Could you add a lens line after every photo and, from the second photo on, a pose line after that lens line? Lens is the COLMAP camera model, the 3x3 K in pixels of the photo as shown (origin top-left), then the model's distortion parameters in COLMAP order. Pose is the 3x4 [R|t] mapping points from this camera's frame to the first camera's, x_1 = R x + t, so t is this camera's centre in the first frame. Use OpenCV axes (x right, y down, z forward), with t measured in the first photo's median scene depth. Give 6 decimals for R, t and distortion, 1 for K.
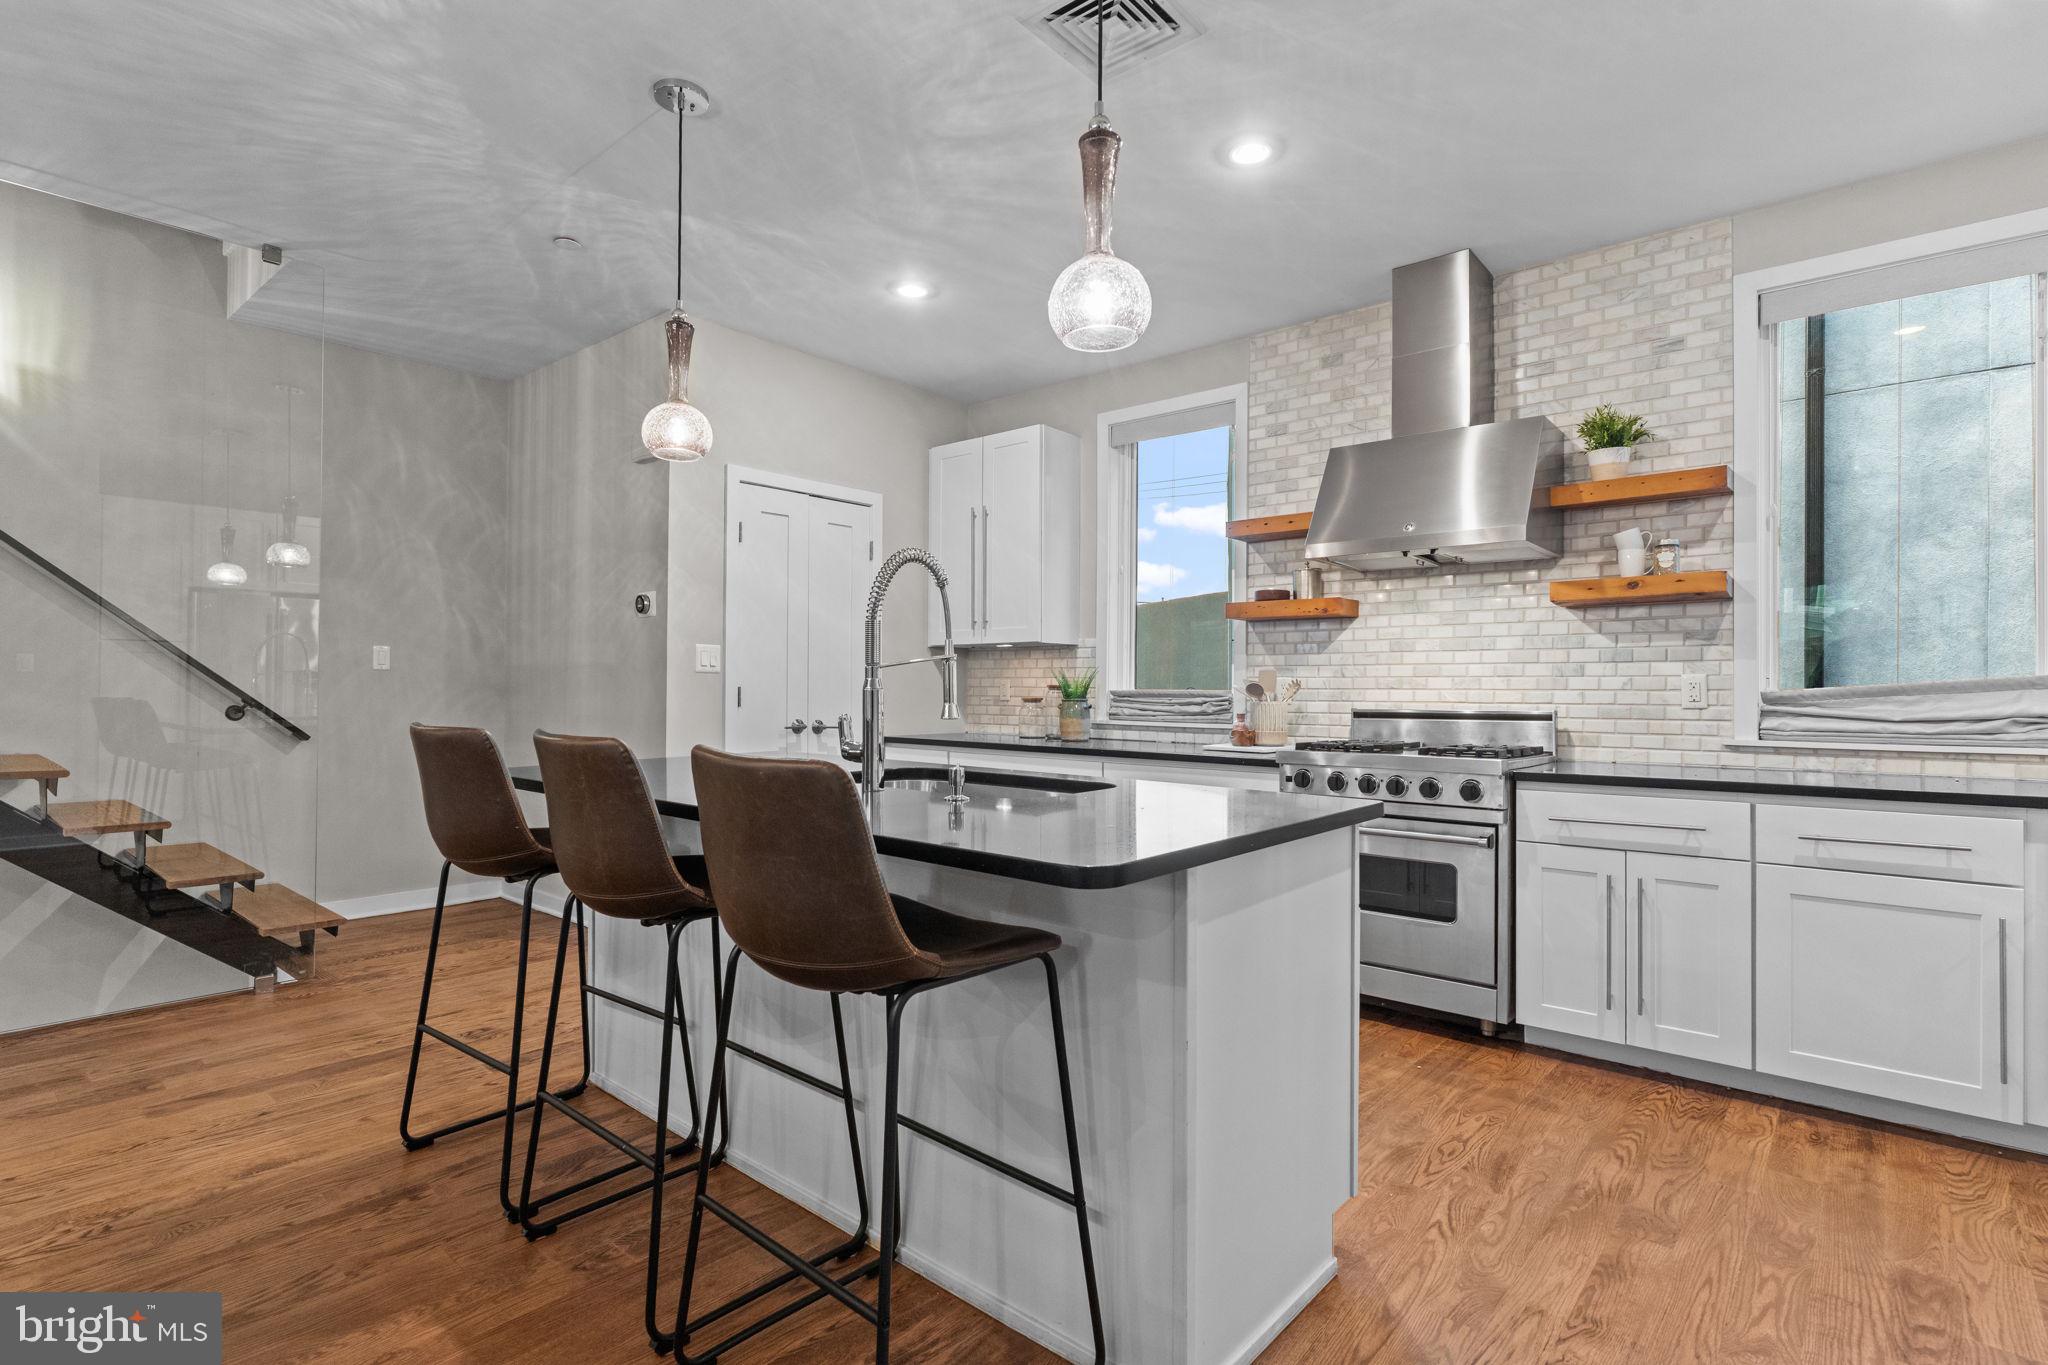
lens RADIAL K [[990.7, 0, 1018.1], [0, 990.7, 683.5], [0, 0, 1]] dist [-0.003317, 0.001677]
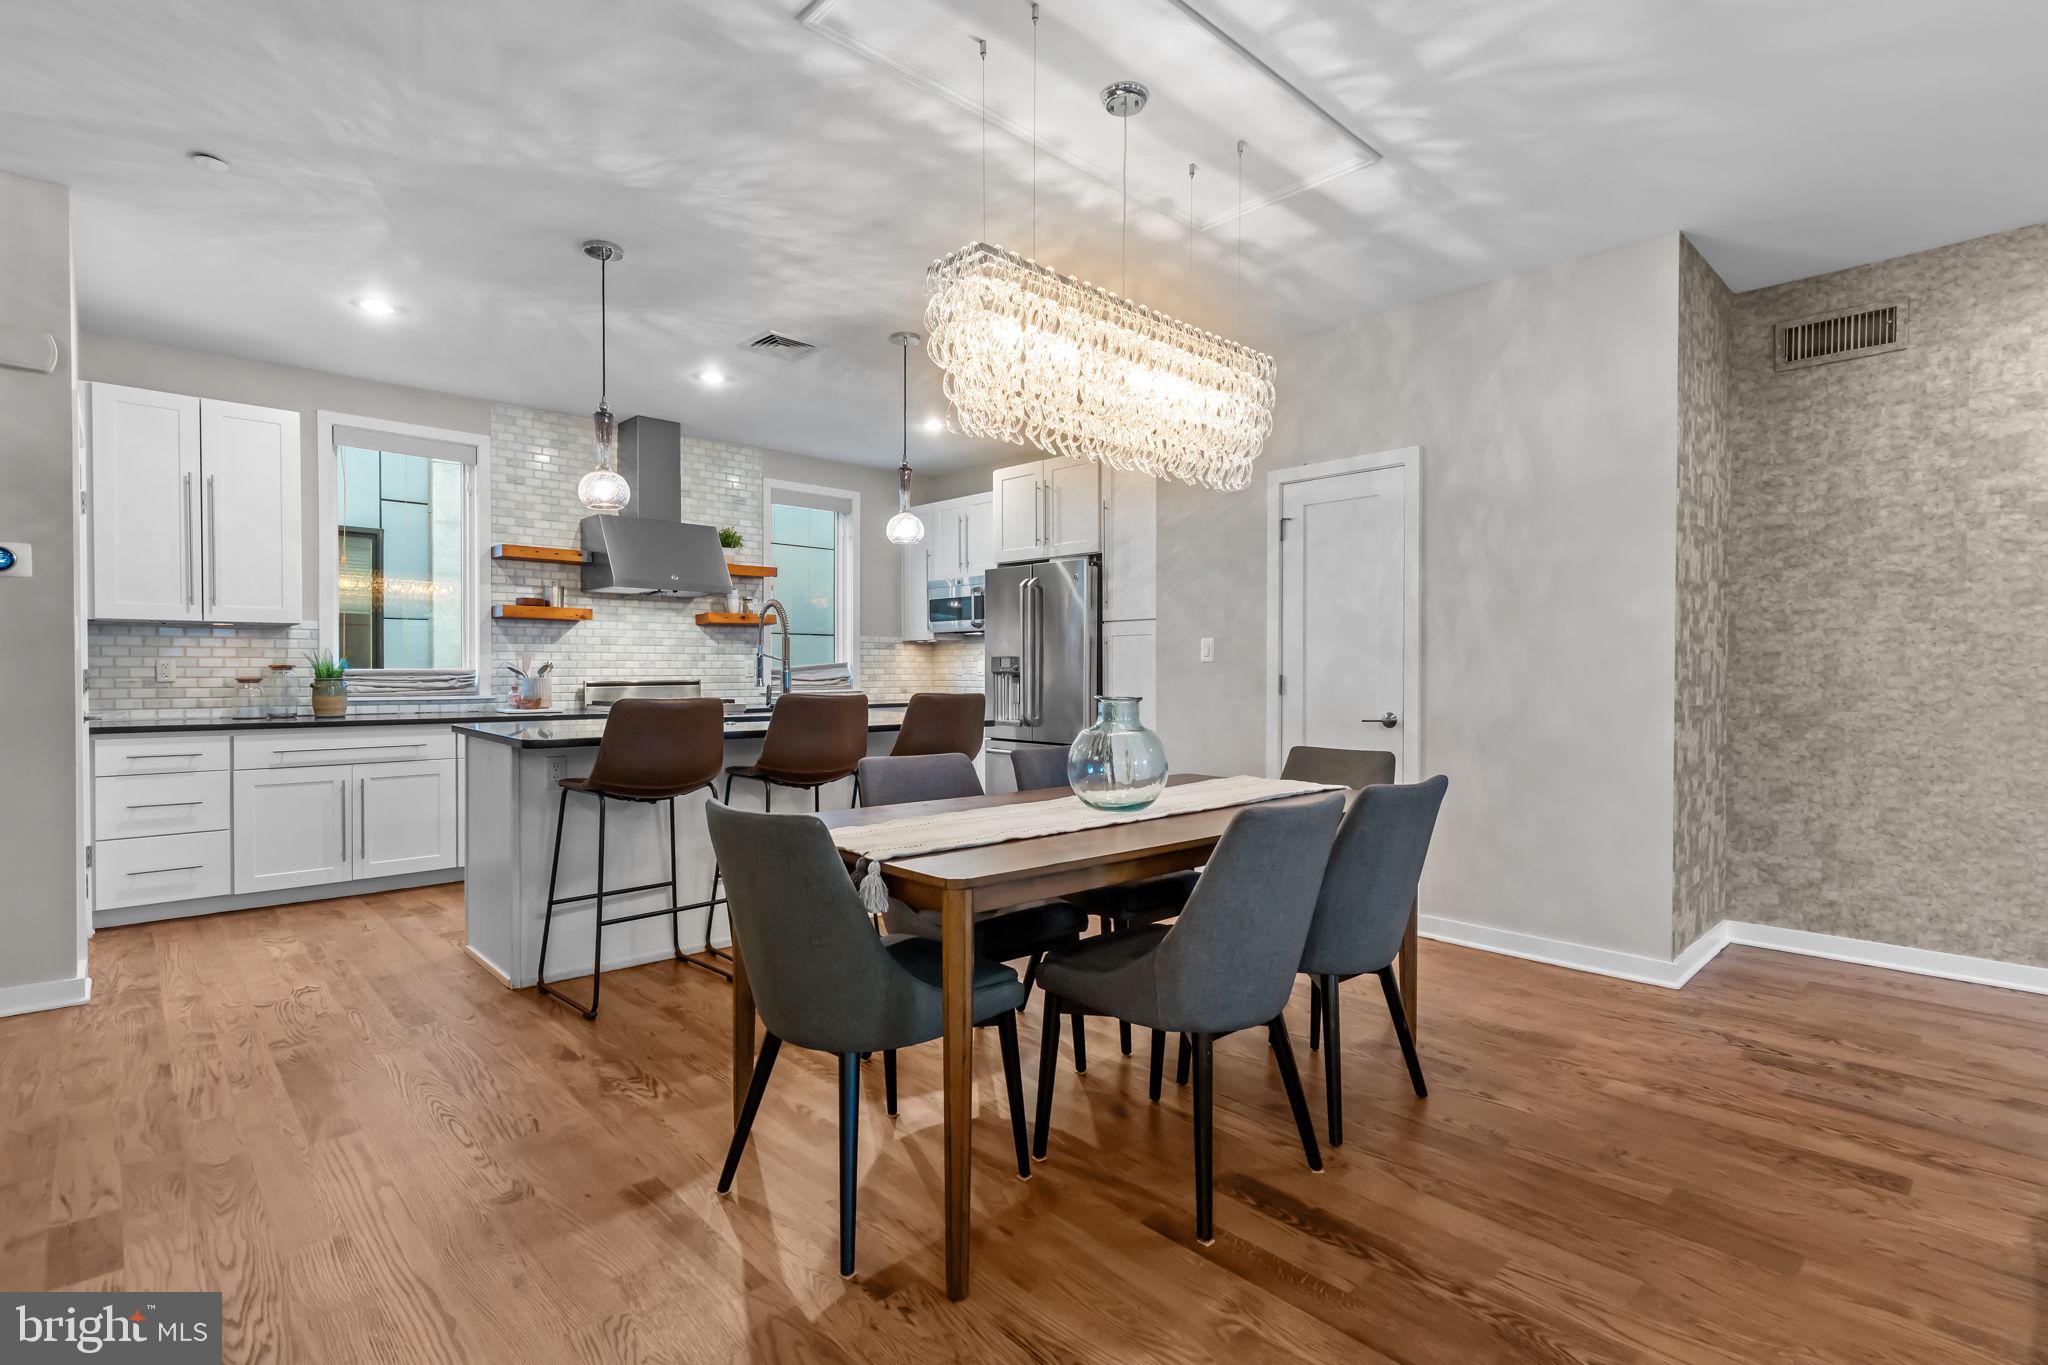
lens RADIAL K [[971.1, 0, 1026.8], [0, 971.1, 679.5], [0, 0, 1]] dist [0.003268, -0.001082]
pose [[0.096389, -0.017144, 0.995196, -1.238371], [-0.007002, 0.999815, 0.017902, -0.009816], [-0.995319, -0.008693, 0.096252, 0.197340]]
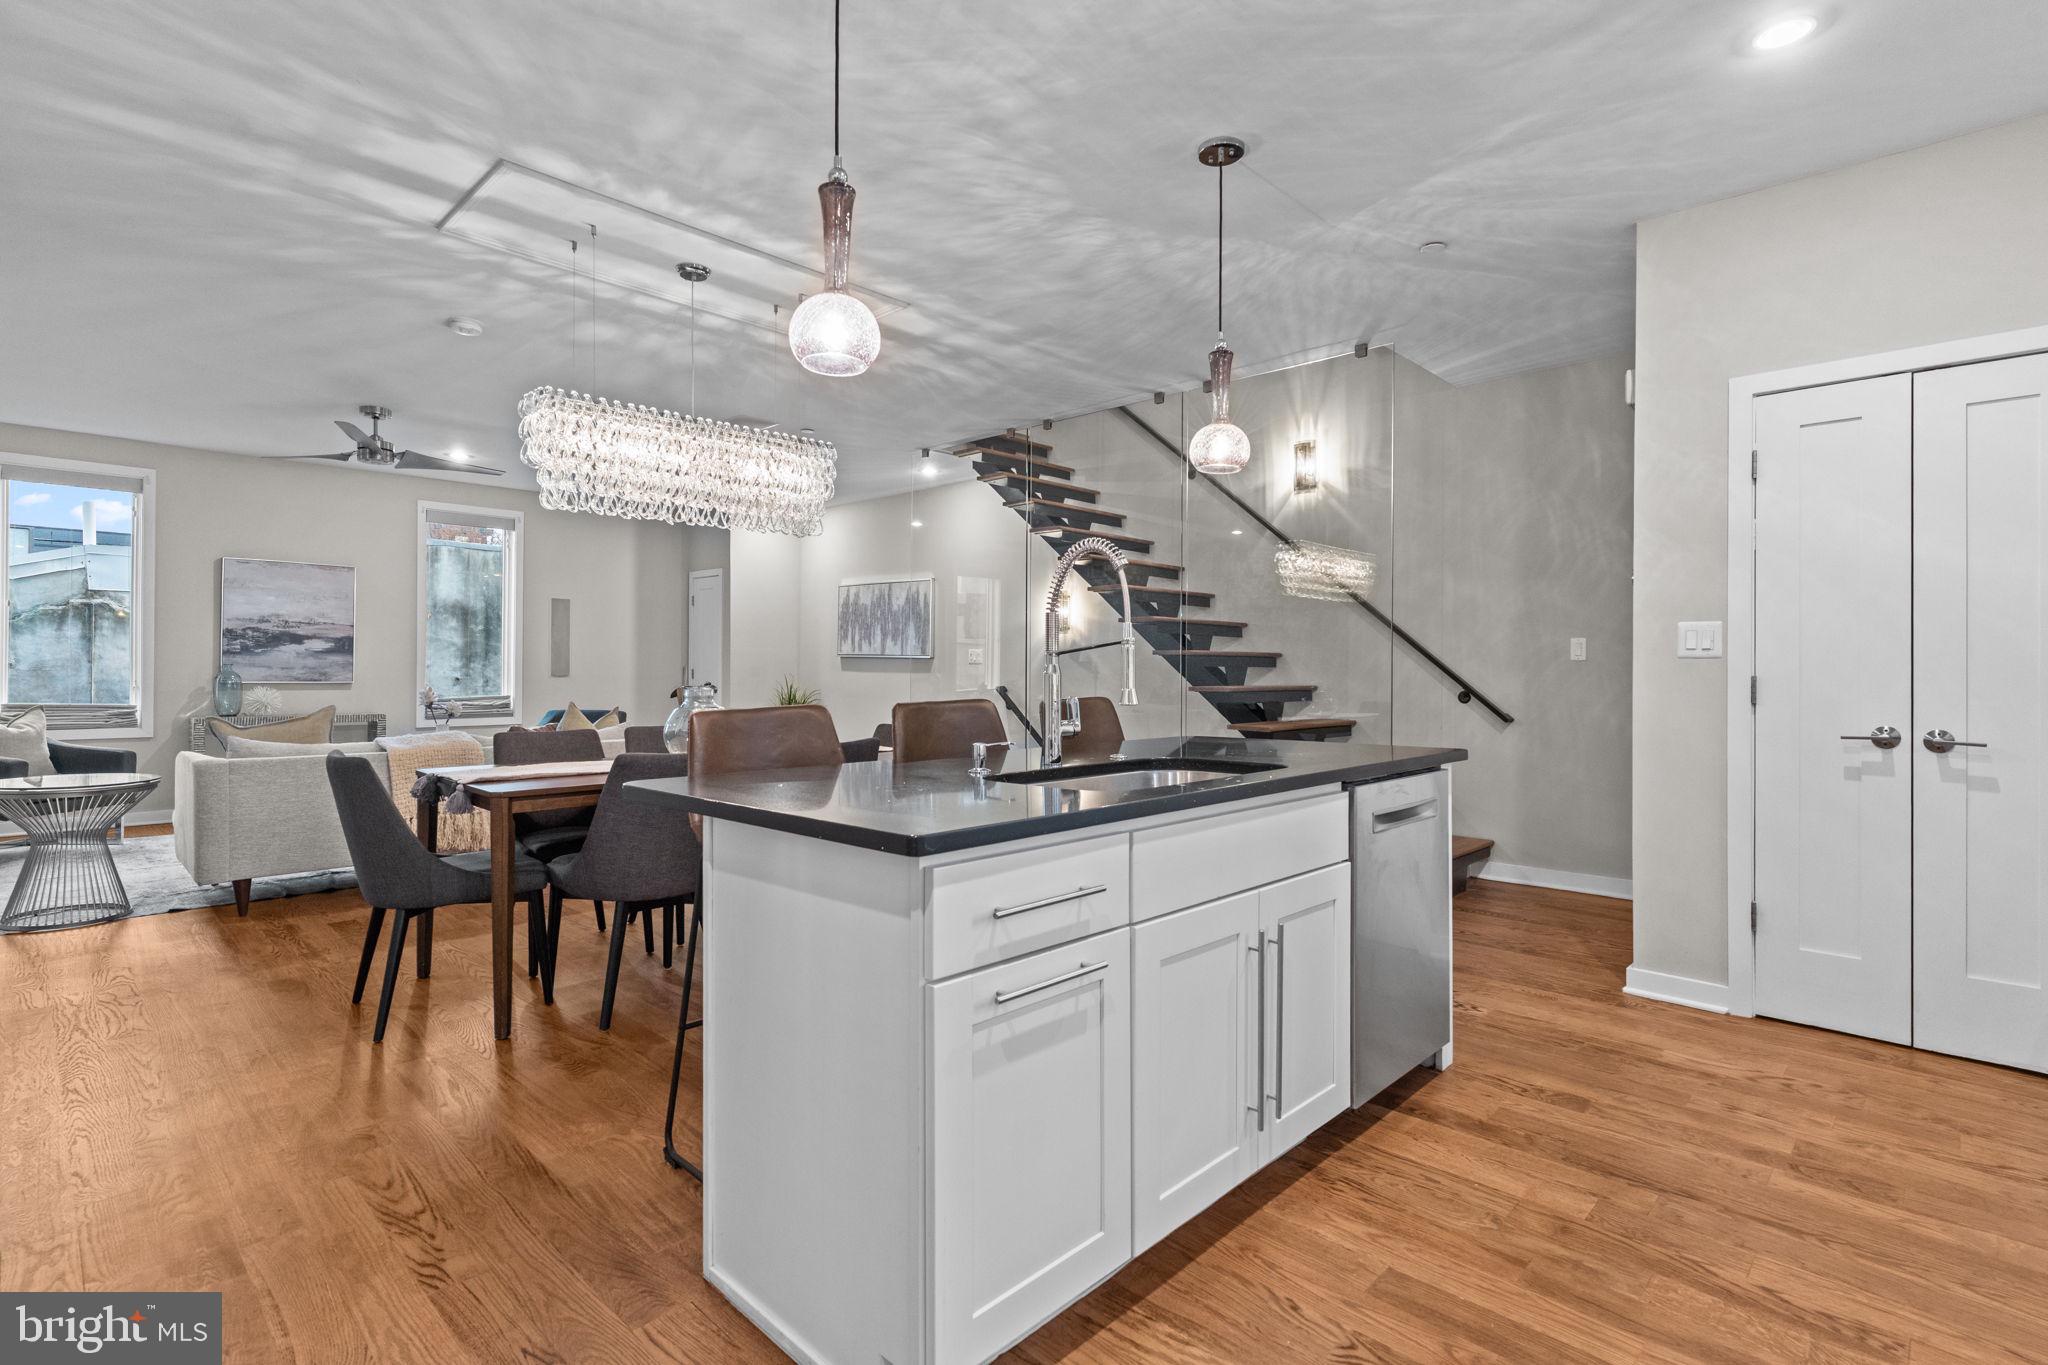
lens RADIAL K [[971.1, 0, 1023.9], [0, 971.1, 668.4], [0, 0, 1]] dist [0.003268, -0.001082]
pose [[-0.051369, -0.009746, -0.998632, 0.574775], [-0.000167, 0.999952, -0.009750, 0.005945], [0.998680, -0.000335, -0.051369, 0.619030]]
